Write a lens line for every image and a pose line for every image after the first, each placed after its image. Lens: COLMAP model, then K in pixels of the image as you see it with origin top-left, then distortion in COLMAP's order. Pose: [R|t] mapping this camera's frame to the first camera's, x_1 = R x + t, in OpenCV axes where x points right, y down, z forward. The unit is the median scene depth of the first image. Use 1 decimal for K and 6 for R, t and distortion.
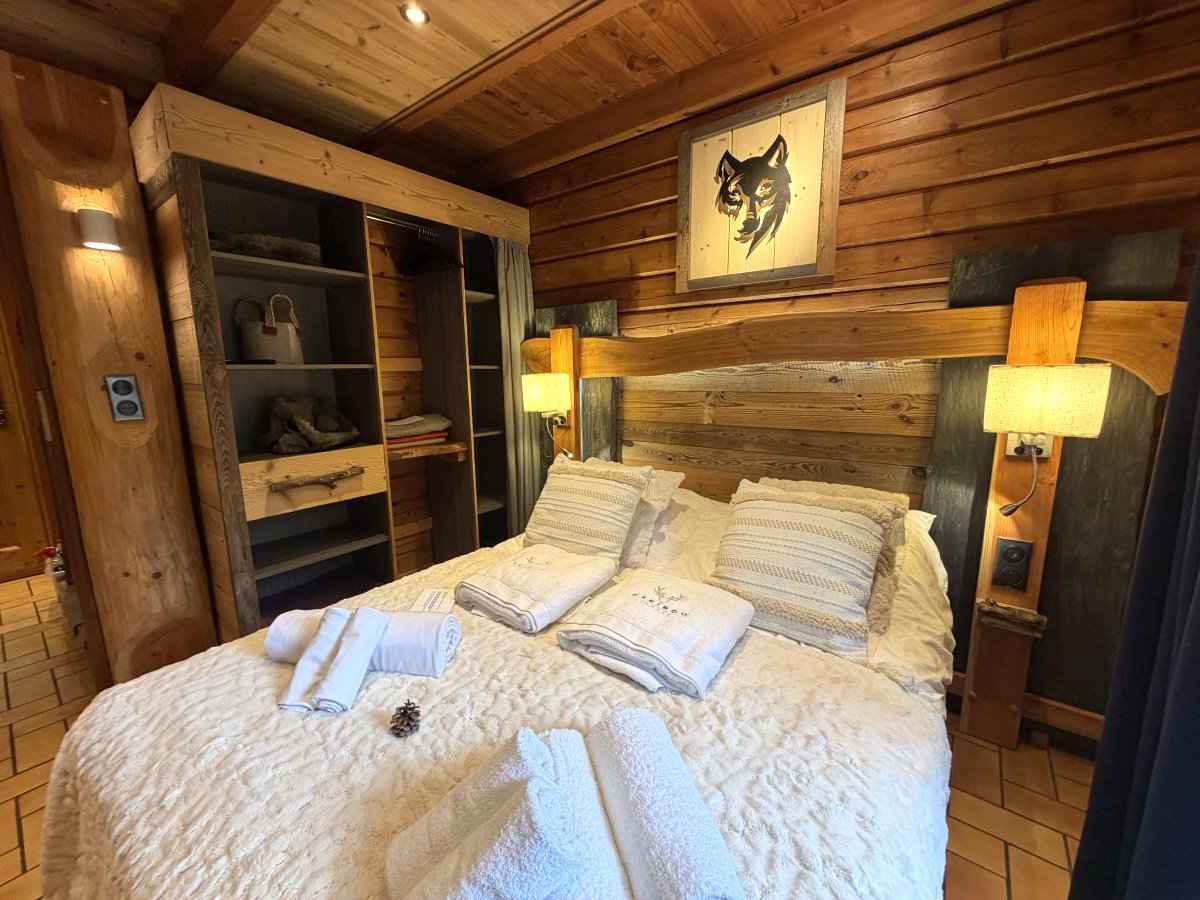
lens RADIAL K [[477.6, 0, 596.8], [0, 477.6, 453.3], [0, 0, 1]] dist [0.000212, -0.000086]
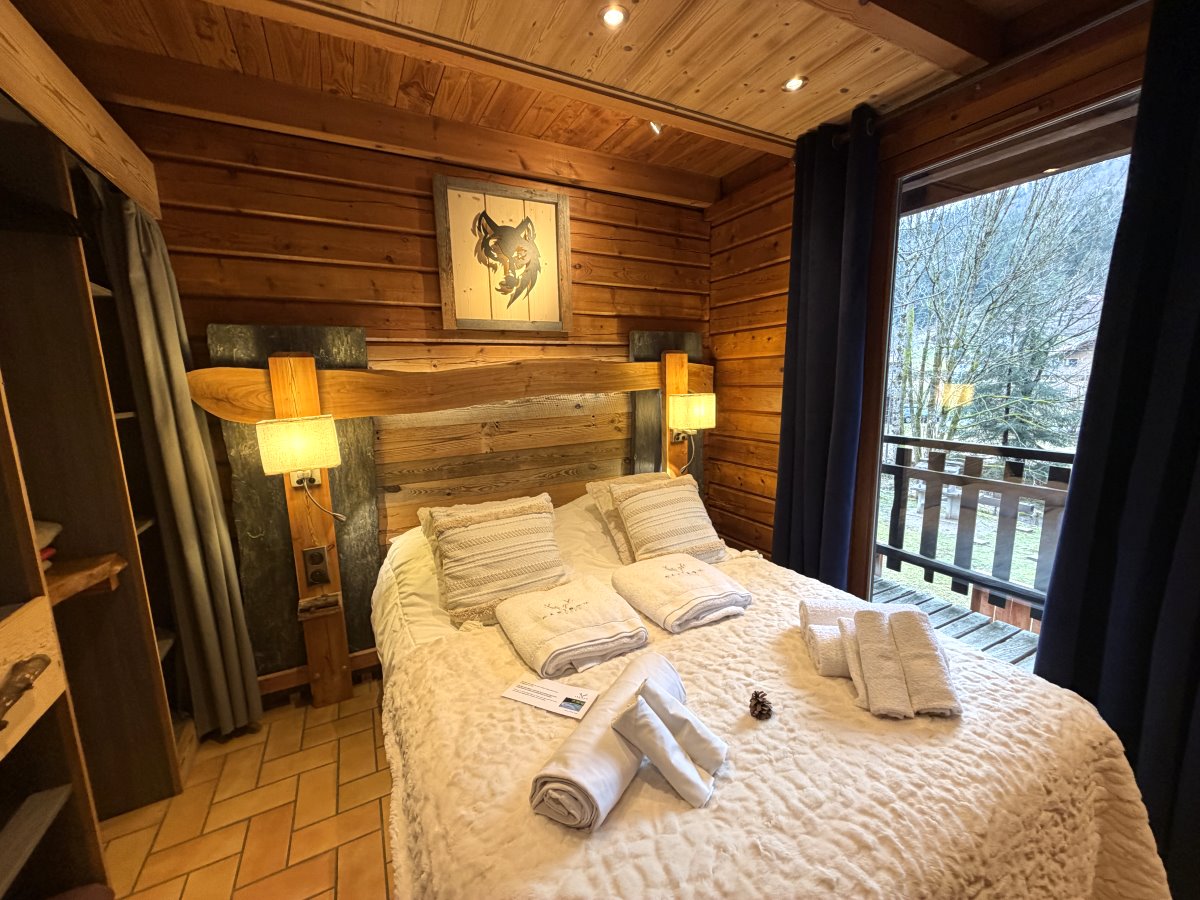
lens RADIAL K [[477.6, 0, 597.4], [0, 477.6, 454.8], [0, 0, 1]] dist [0.000212, -0.000086]
pose [[0.416734, -0.146749, 0.897105, -0.711353], [0.175295, 0.981333, 0.079097, -0.110111], [-0.891967, 0.124296, 0.434679, 0.342805]]
